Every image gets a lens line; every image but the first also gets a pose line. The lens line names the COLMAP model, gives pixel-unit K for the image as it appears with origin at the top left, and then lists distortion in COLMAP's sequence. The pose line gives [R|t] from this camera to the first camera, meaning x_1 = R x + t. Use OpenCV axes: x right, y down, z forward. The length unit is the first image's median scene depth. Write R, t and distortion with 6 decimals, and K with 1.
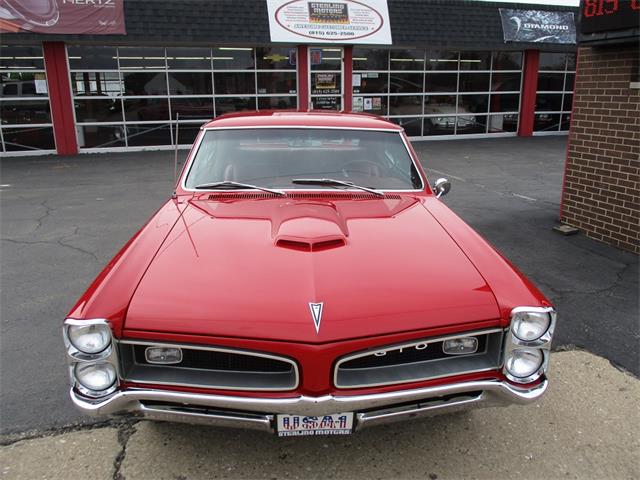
lens RADIAL K [[539.1, 0, 324.8], [0, 539.1, 240.6], [0, 0, 1]] dist [-0.022503, 0.012289]
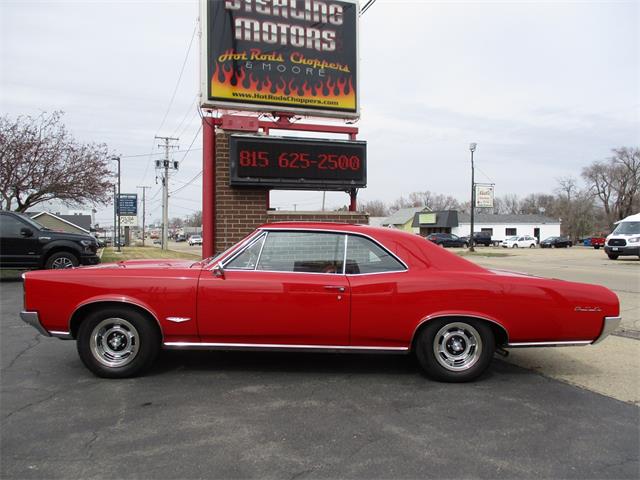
lens RADIAL K [[539.1, 0, 324.4], [0, 539.1, 240.5], [0, 0, 1]] dist [-0.022503, 0.012289]
pose [[-0.058853, -0.013322, 0.998178, -0.923510], [0.277253, 0.960354, 0.029164, -0.200021], [-0.958993, 0.278464, -0.052827, 0.890280]]
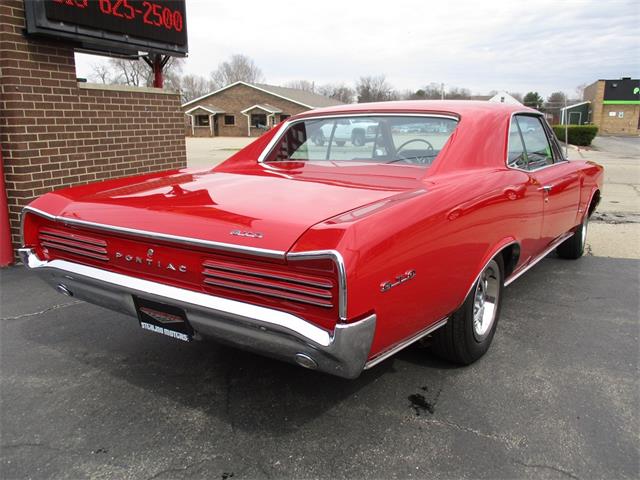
lens RADIAL K [[539.1, 0, 323.9], [0, 539.1, 239.7], [0, 0, 1]] dist [-0.022503, 0.012289]
pose [[-0.785356, -0.131357, 0.604947, -0.386005], [0.172923, 0.891775, 0.418132, -0.347868], [-0.594402, 0.432992, -0.677646, 1.427934]]
